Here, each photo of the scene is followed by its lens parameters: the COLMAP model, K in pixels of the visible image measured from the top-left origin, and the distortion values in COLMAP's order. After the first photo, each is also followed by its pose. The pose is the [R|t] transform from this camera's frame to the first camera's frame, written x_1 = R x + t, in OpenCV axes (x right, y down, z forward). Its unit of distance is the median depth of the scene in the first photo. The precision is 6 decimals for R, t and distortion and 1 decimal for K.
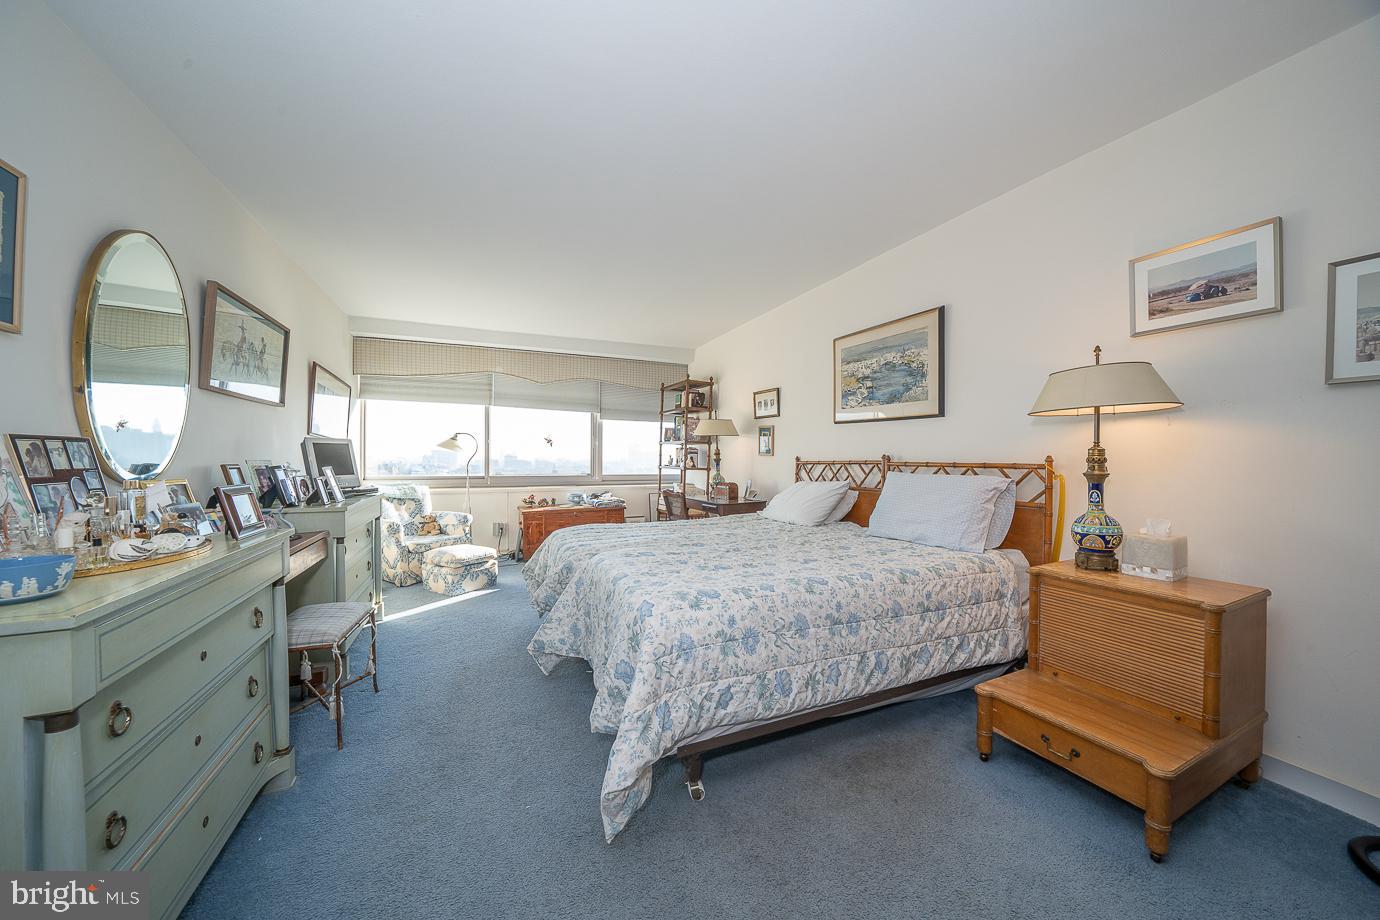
lens RADIAL K [[477.2, 0, 693.1], [0, 477.2, 460.5], [0, 0, 1]] dist [-0.023743, 0.000330]
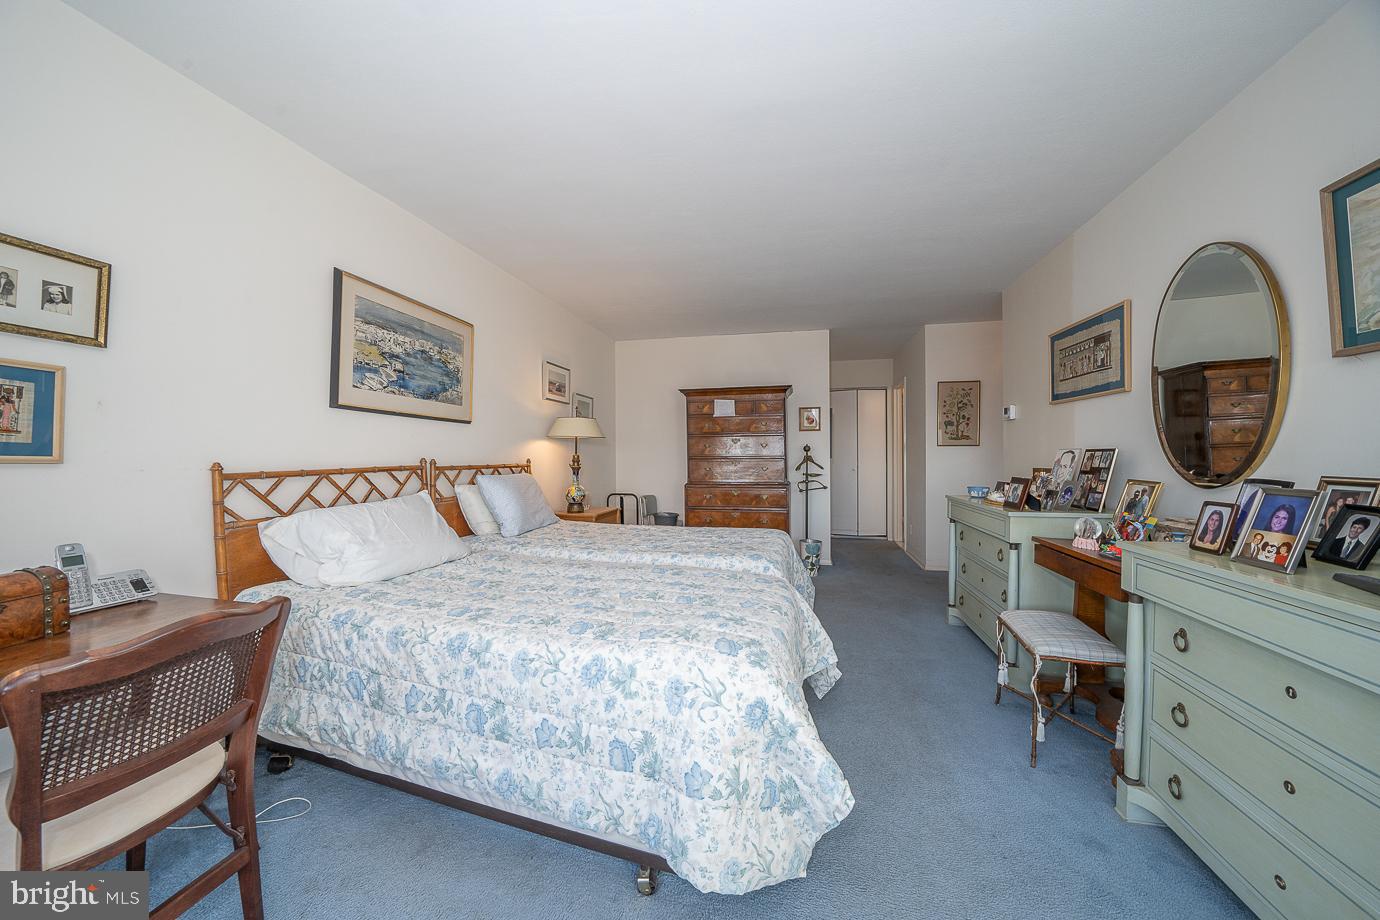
lens RADIAL K [[477.2, 0, 693.1], [0, 477.2, 460.5], [0, 0, 1]] dist [-0.023743, 0.000330]
pose [[-0.797712, -0.005693, 0.603011, -0.332966], [0.006597, 0.999813, 0.018166, -0.013941], [-0.603002, 0.018469, -0.797526, 0.938959]]
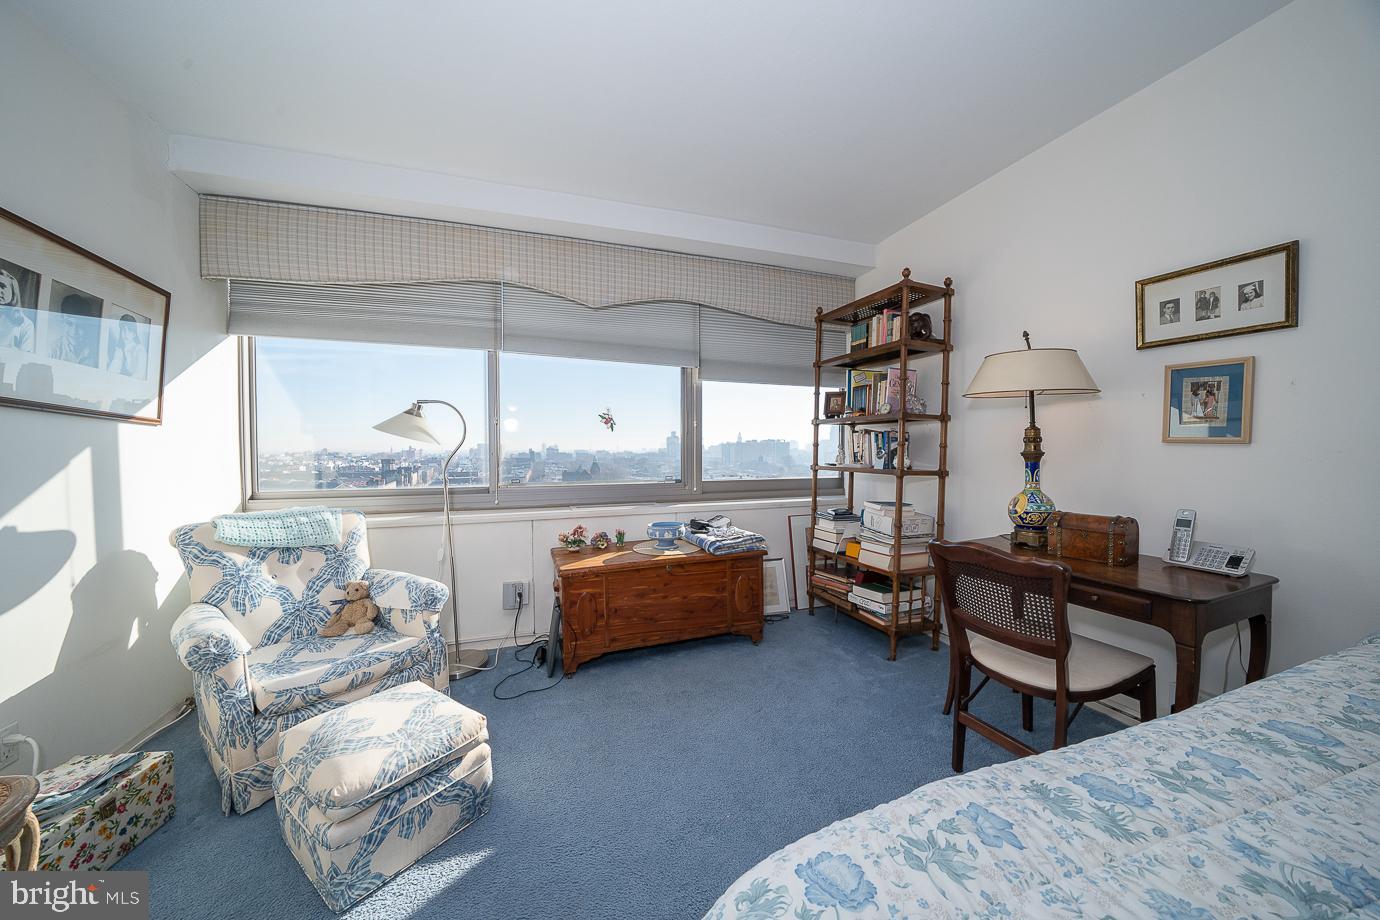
lens RADIAL K [[477.2, 0, 693.1], [0, 477.2, 460.5], [0, 0, 1]] dist [-0.023743, 0.000330]
pose [[0.996816, -0.005177, -0.079569, -0.208015], [0.006614, 0.999820, 0.017806, -0.005933], [0.079462, -0.018275, 0.996670, 0.595055]]
